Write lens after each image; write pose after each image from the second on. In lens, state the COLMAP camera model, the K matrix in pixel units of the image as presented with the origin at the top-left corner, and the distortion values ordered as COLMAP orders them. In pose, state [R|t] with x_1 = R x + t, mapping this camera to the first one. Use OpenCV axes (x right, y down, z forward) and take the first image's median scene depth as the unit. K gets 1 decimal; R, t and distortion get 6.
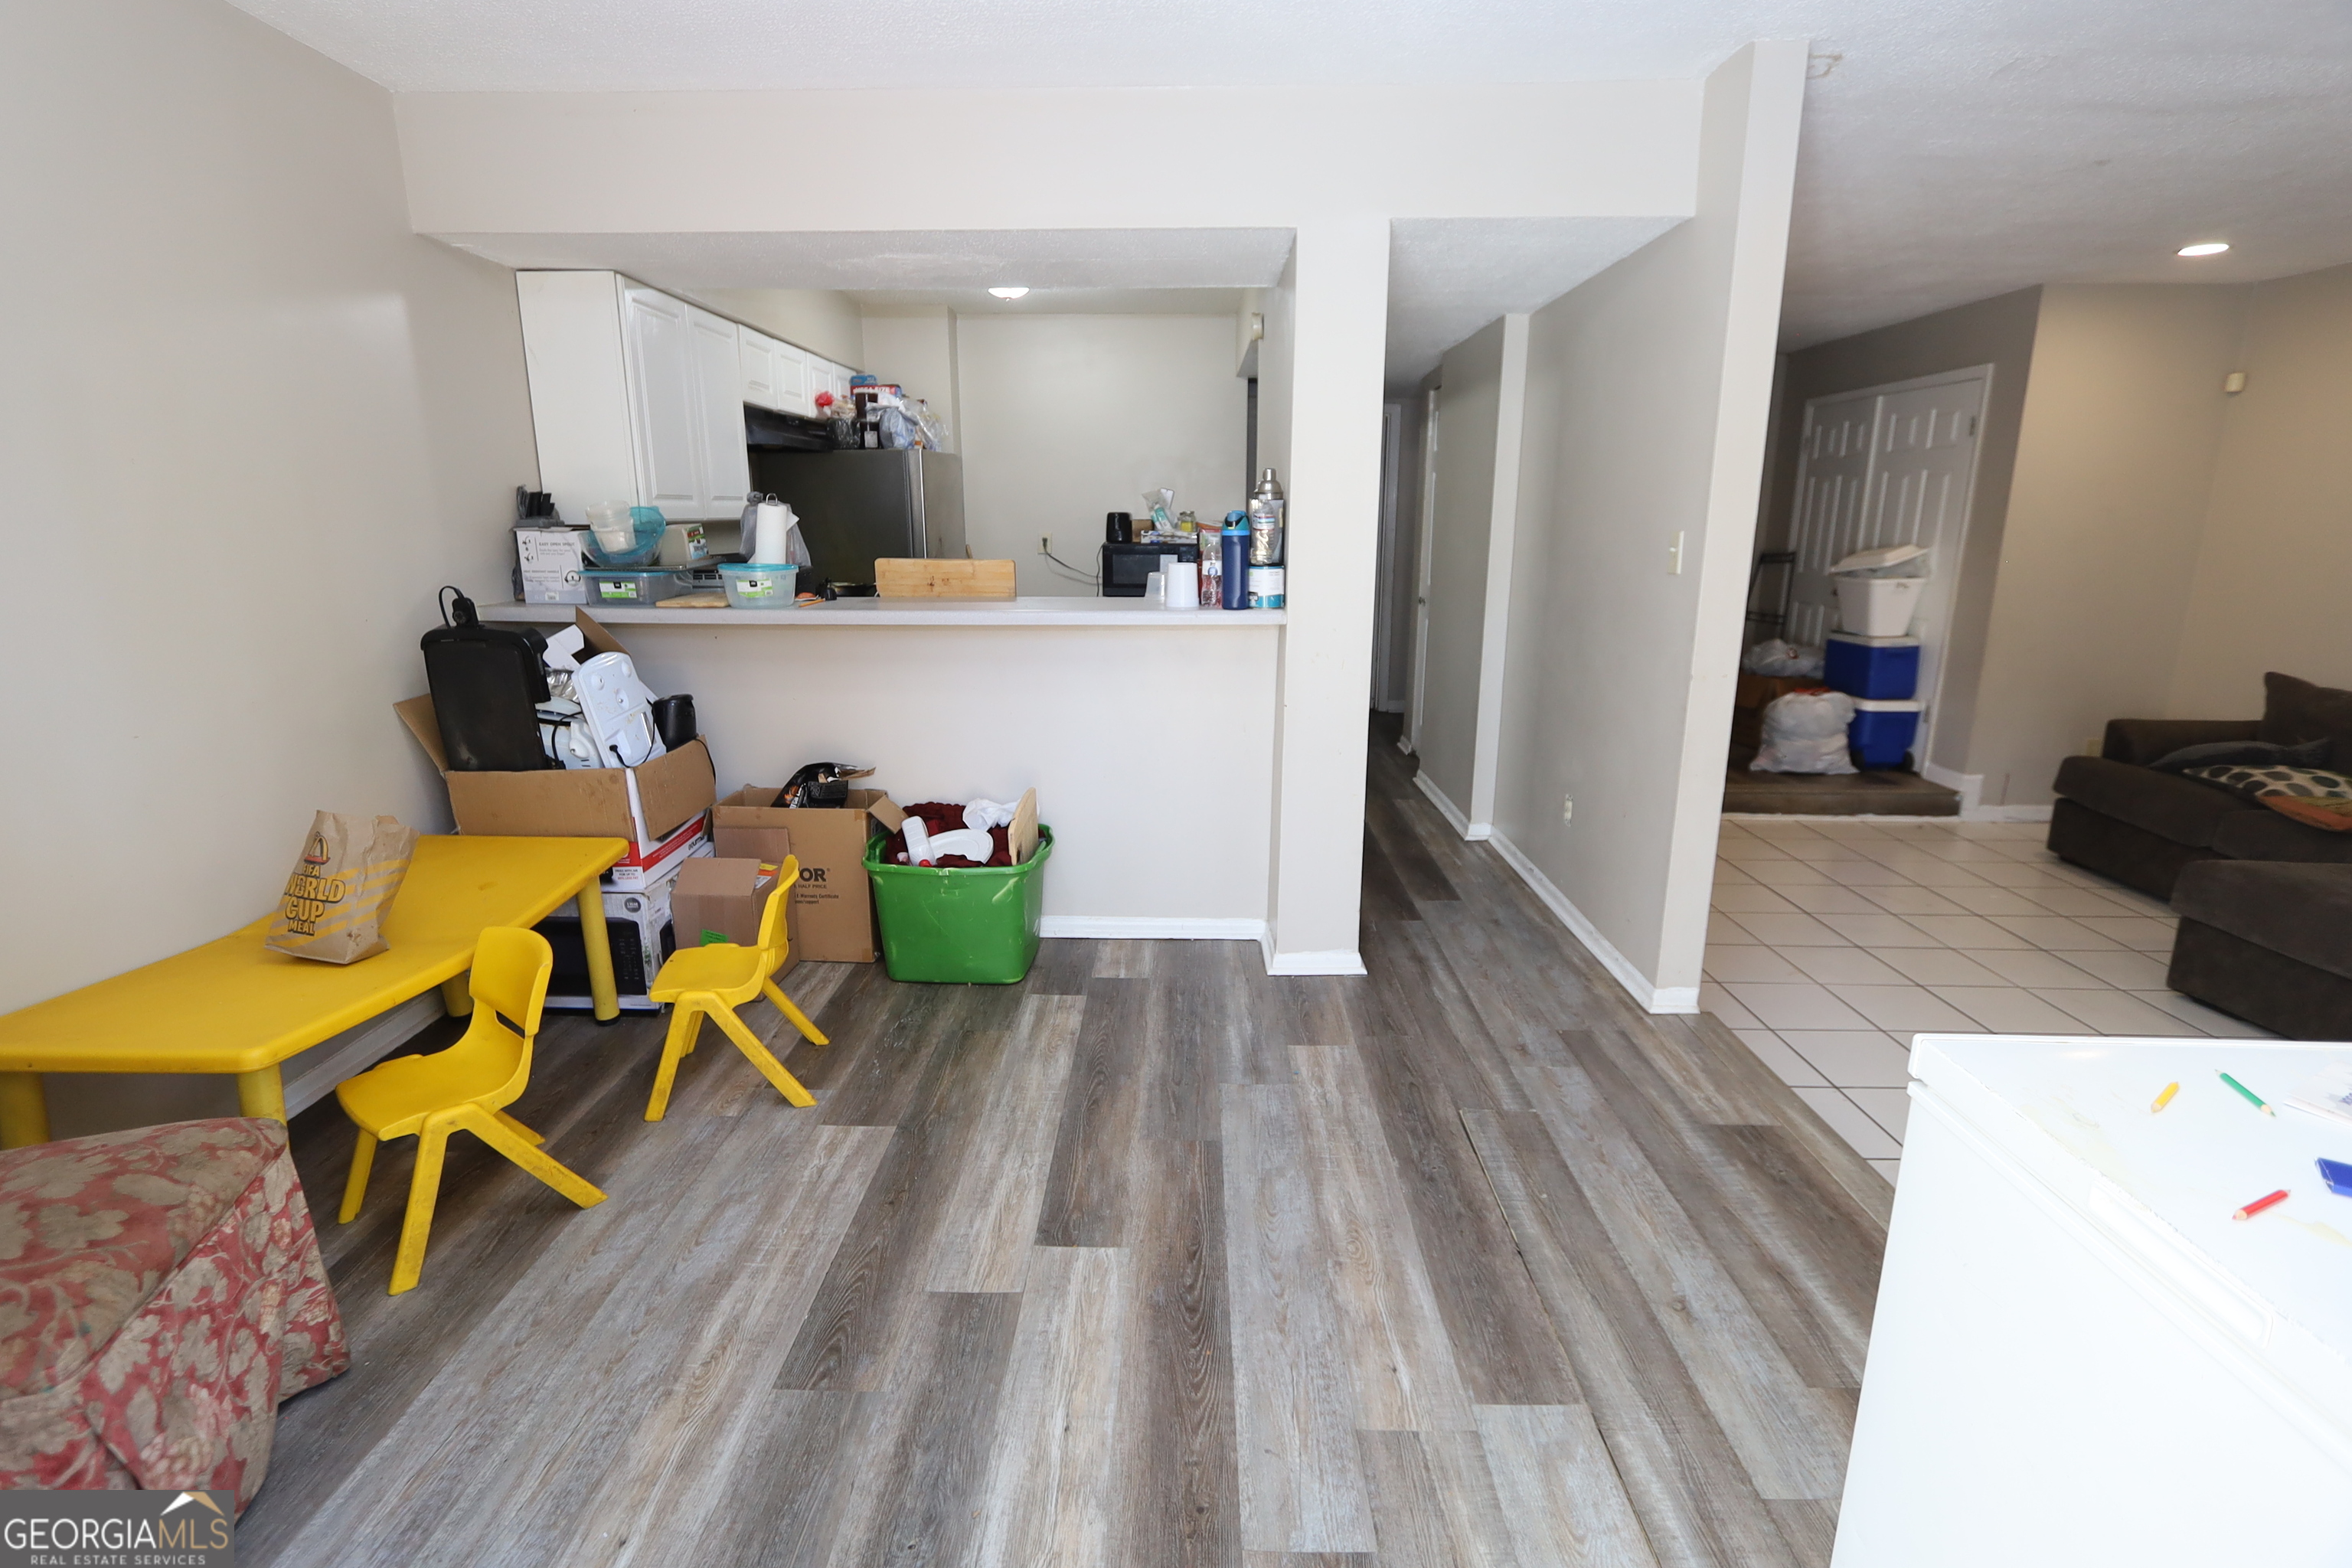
lens RADIAL K [[1081.5, 0, 1167.3], [0, 1081.5, 774.9], [0, 0, 1]] dist [-0.004333, -0.000204]
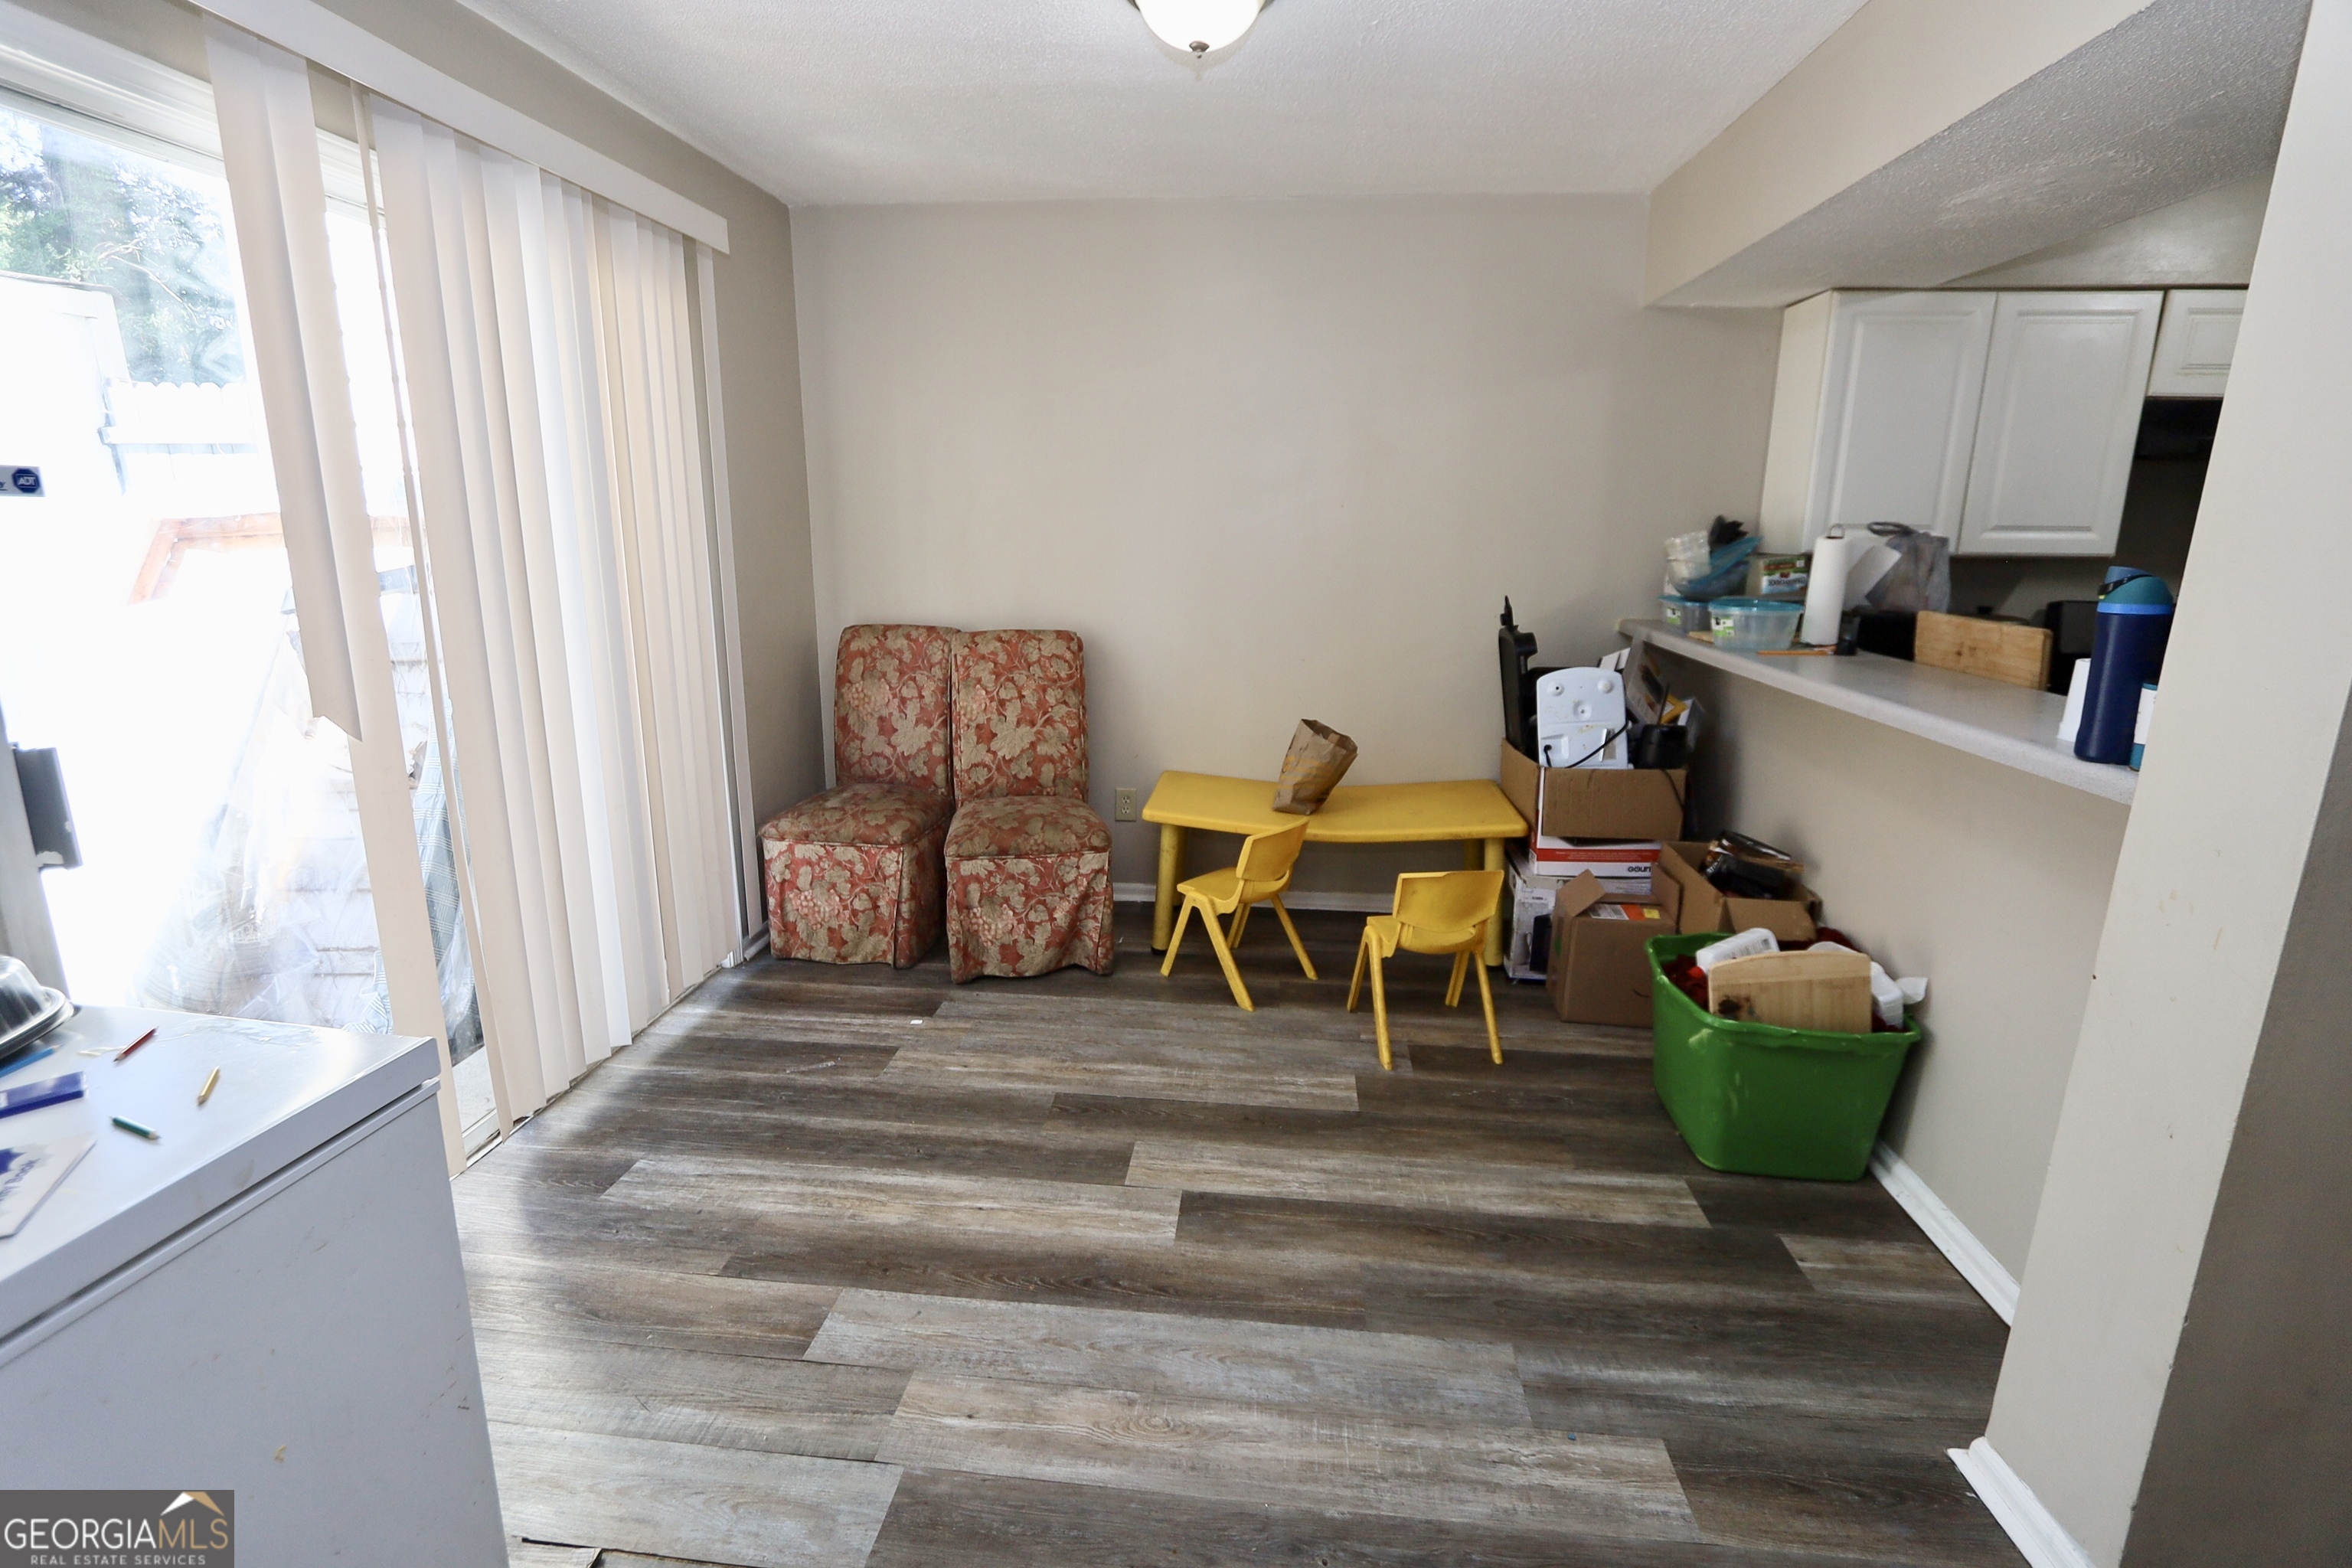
lens RADIAL K [[1081.5, 0, 1173.9], [0, 1081.5, 778.6], [0, 0, 1]] dist [-0.004333, -0.000204]
pose [[-0.091611, 0.227205, -0.969528, 0.973214], [-0.242628, 0.939187, 0.243021, -0.269871], [0.965784, 0.257498, -0.030914, 1.013241]]
